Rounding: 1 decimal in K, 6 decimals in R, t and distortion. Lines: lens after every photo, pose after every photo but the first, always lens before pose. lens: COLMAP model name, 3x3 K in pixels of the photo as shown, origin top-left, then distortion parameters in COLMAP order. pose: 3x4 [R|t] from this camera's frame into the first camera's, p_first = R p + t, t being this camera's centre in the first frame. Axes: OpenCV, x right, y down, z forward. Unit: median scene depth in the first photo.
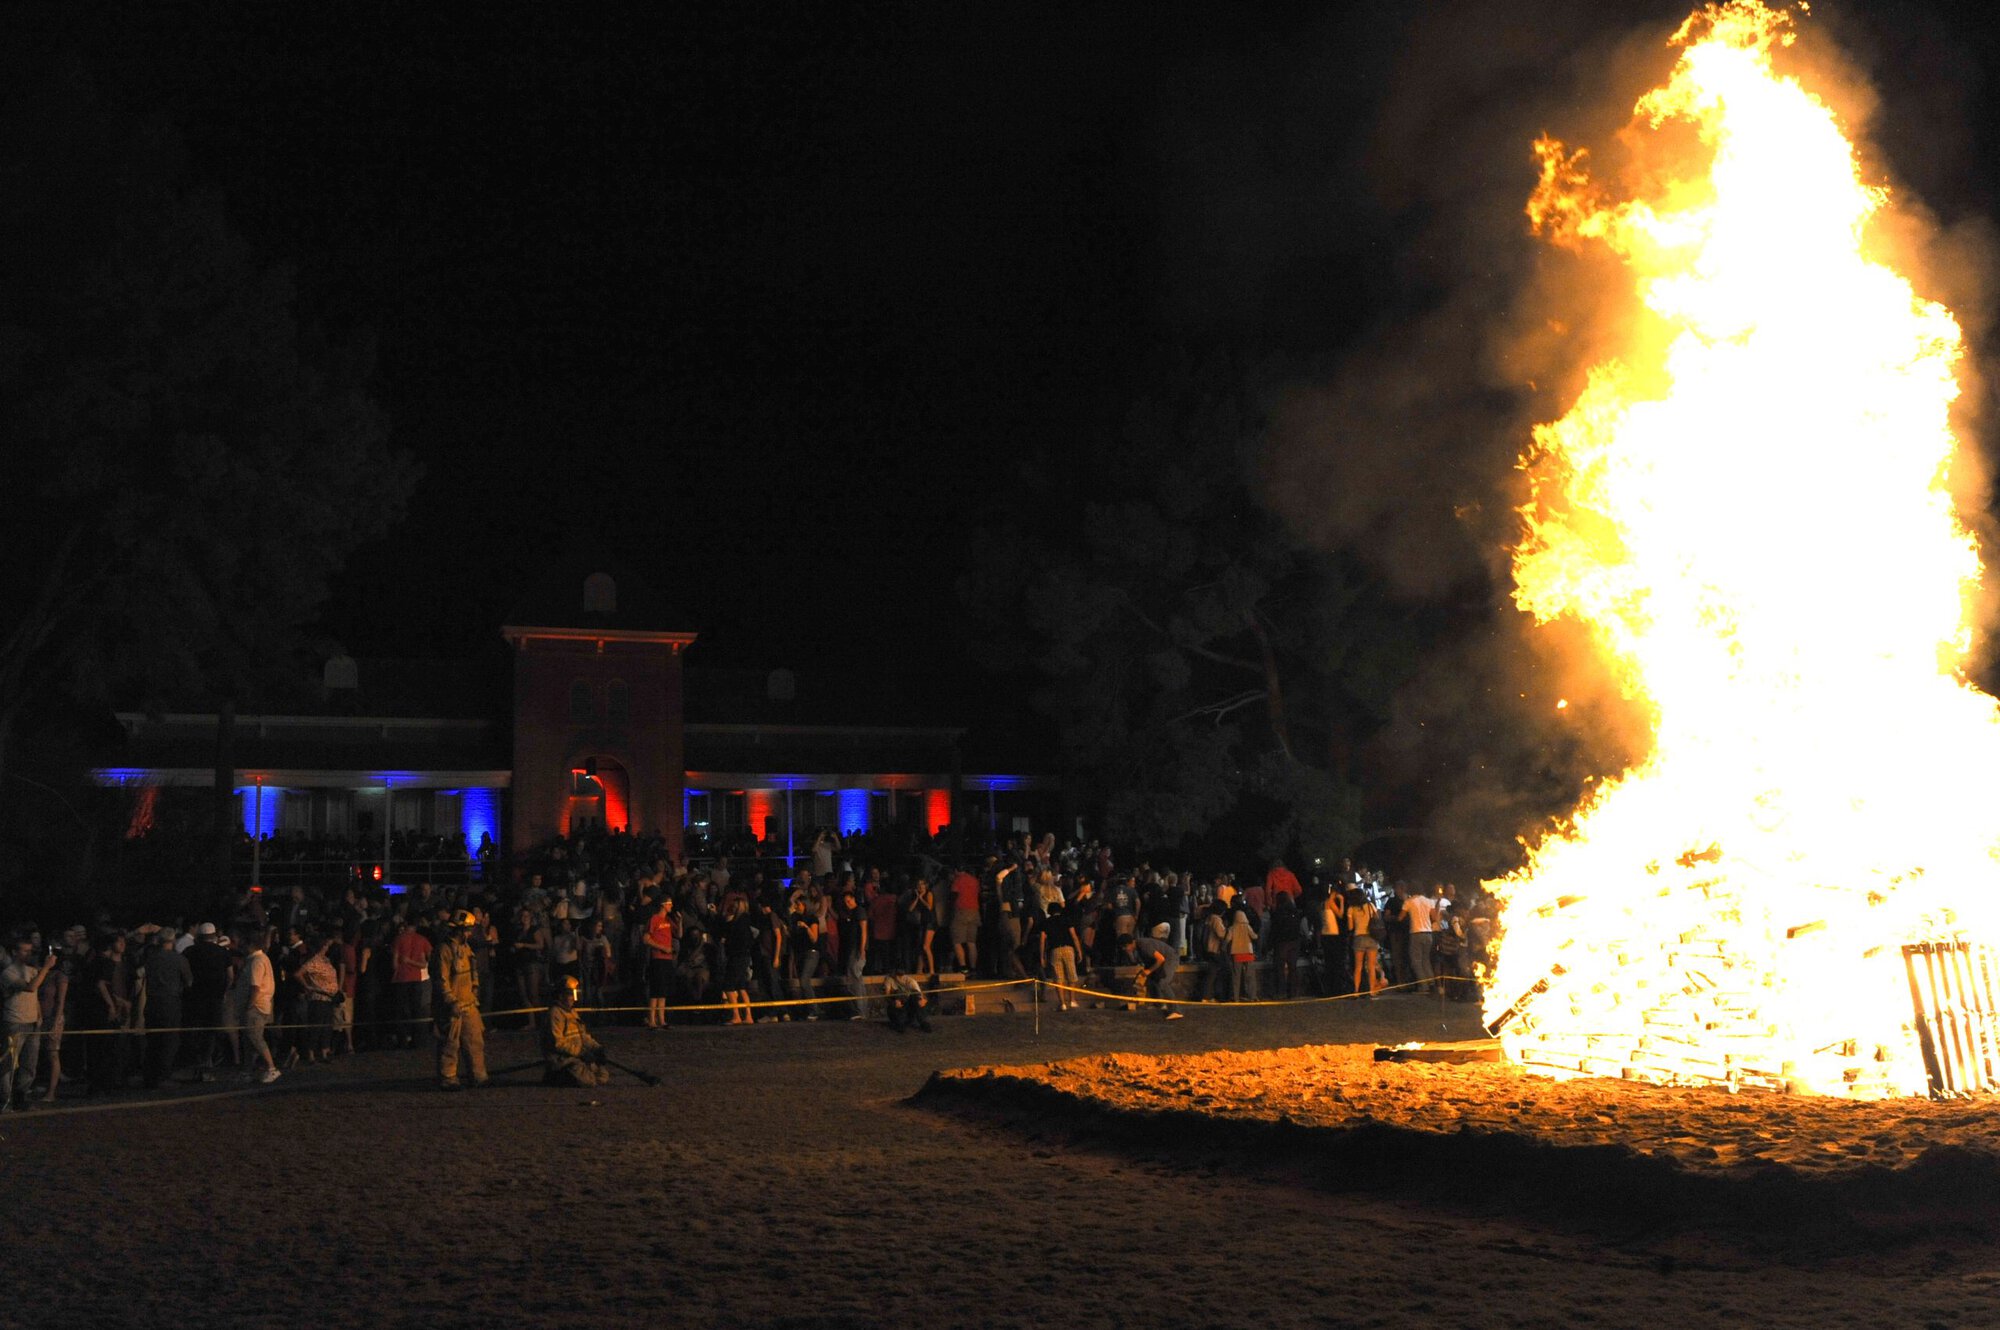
lens RADIAL K [[1869.4, 0, 990.4], [0, 1869.4, 667.9], [0, 0, 1]] dist [0.018917, 0.000000]
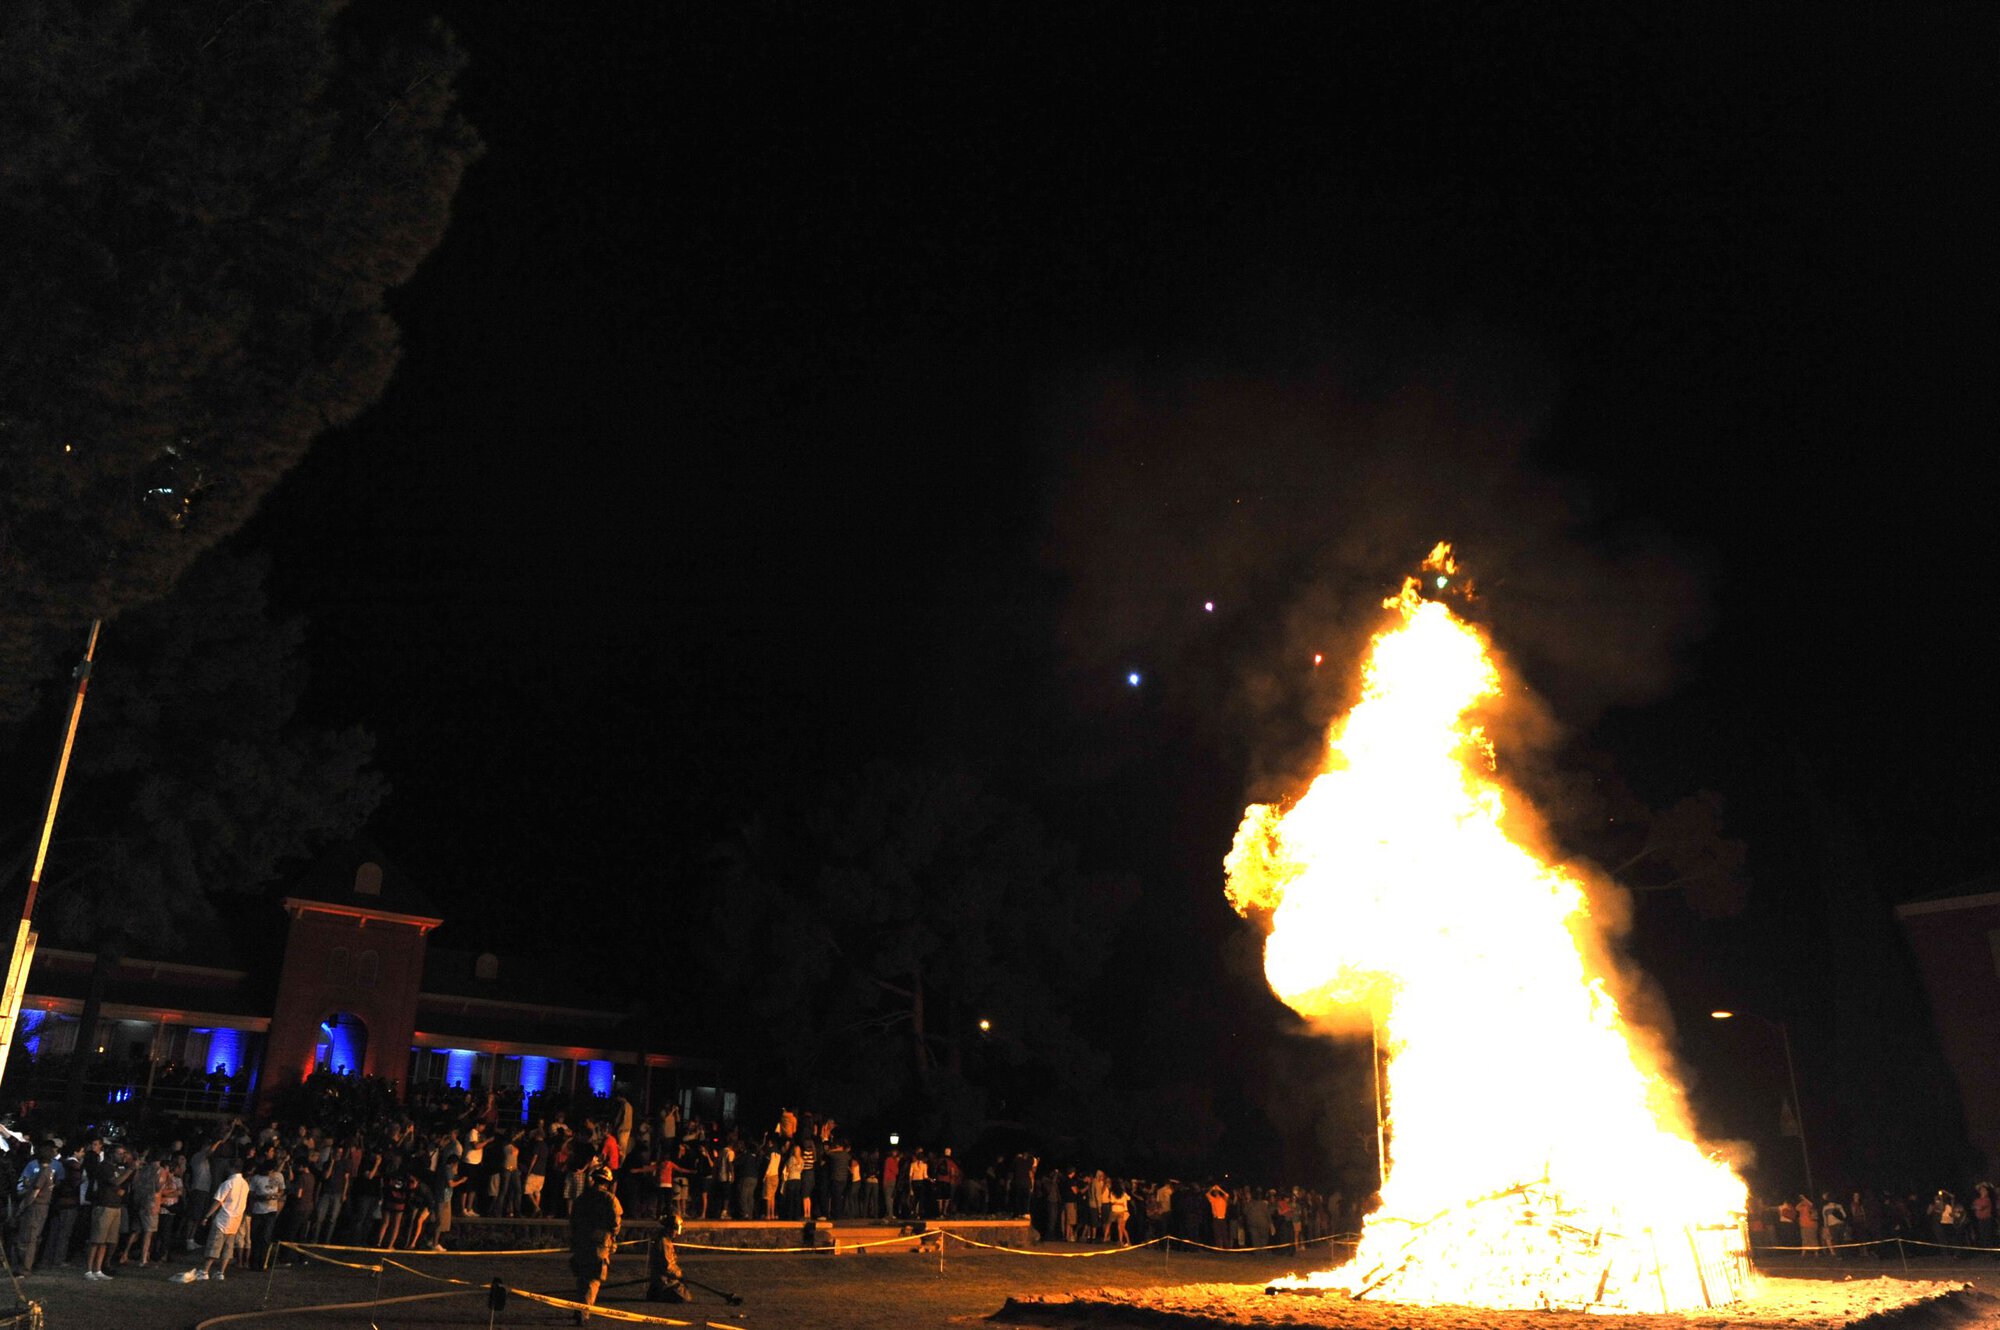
lens RADIAL K [[1399.1, 0, 1014.6], [0, 1399.1, 658.0], [0, 0, 1]] dist [-0.054049, 0.007940]
pose [[0.932804, 0.165503, 0.320133, -0.129395], [-0.090148, 0.967228, -0.237367, -0.002772], [-0.348927, 0.192557, 0.917154, -0.022657]]
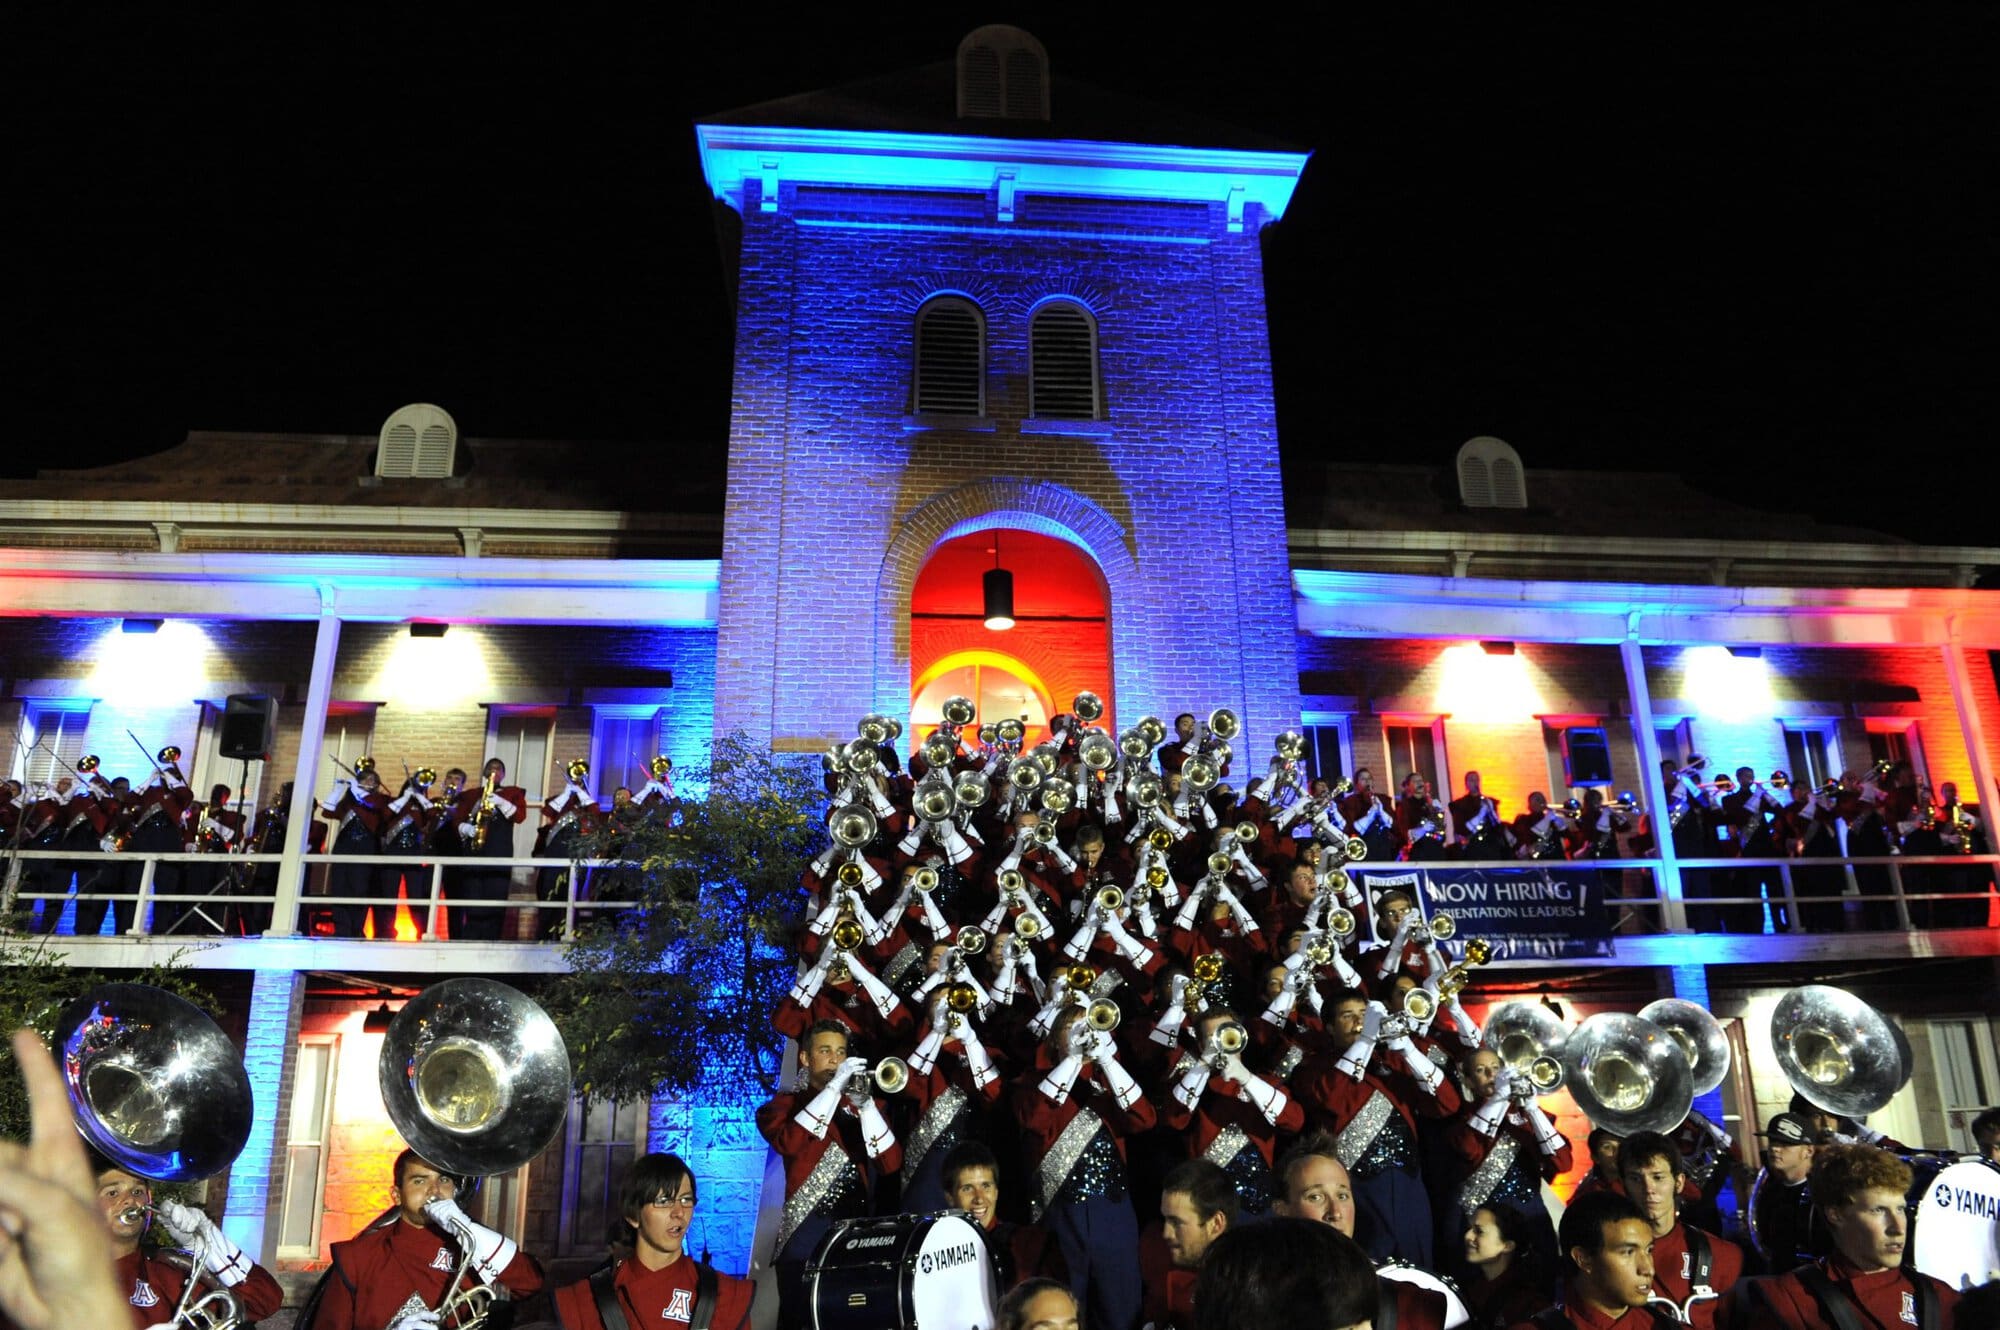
lens RADIAL K [[1351.0, 0, 1017.3], [0, 1351.0, 670.1], [0, 0, 1]] dist [-0.043311, -0.008760]
pose [[0.955179, -0.077829, -0.285613, -0.148699], [0.028821, 0.984686, -0.171938, 0.109811], [0.294621, 0.156000, 0.942795, 0.806863]]
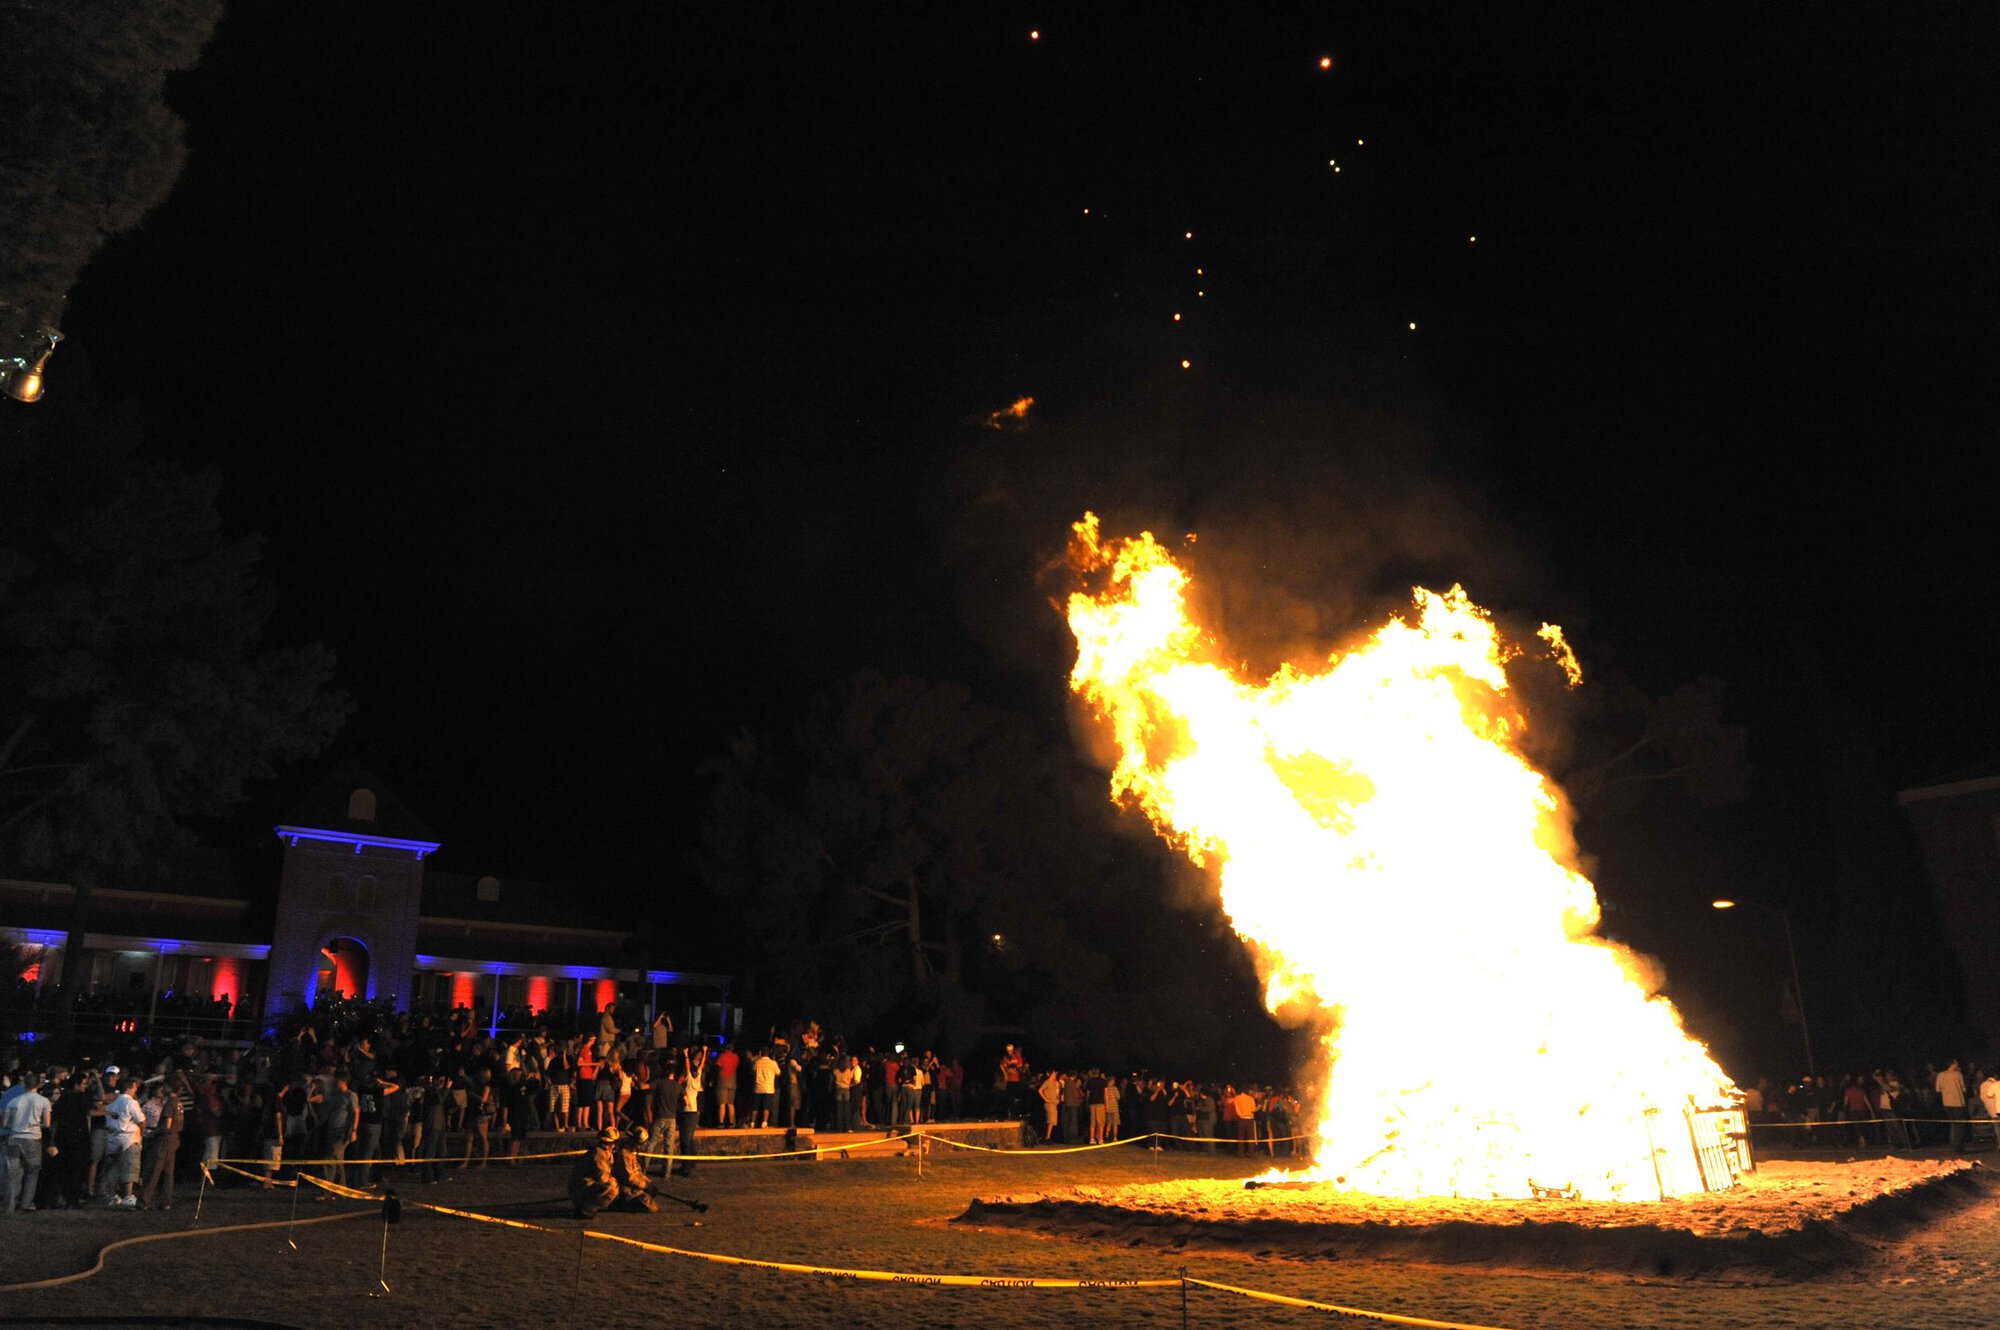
lens RADIAL K [[1399.1, 0, 1008.1], [0, 1399.1, 662.9], [0, 0, 1]] dist [-0.054049, 0.007940]
pose [[0.938282, 0.119418, 0.324603, -0.118147], [-0.064760, 0.982563, -0.174285, -0.000531], [-0.339755, 0.142507, 0.929655, -0.012596]]
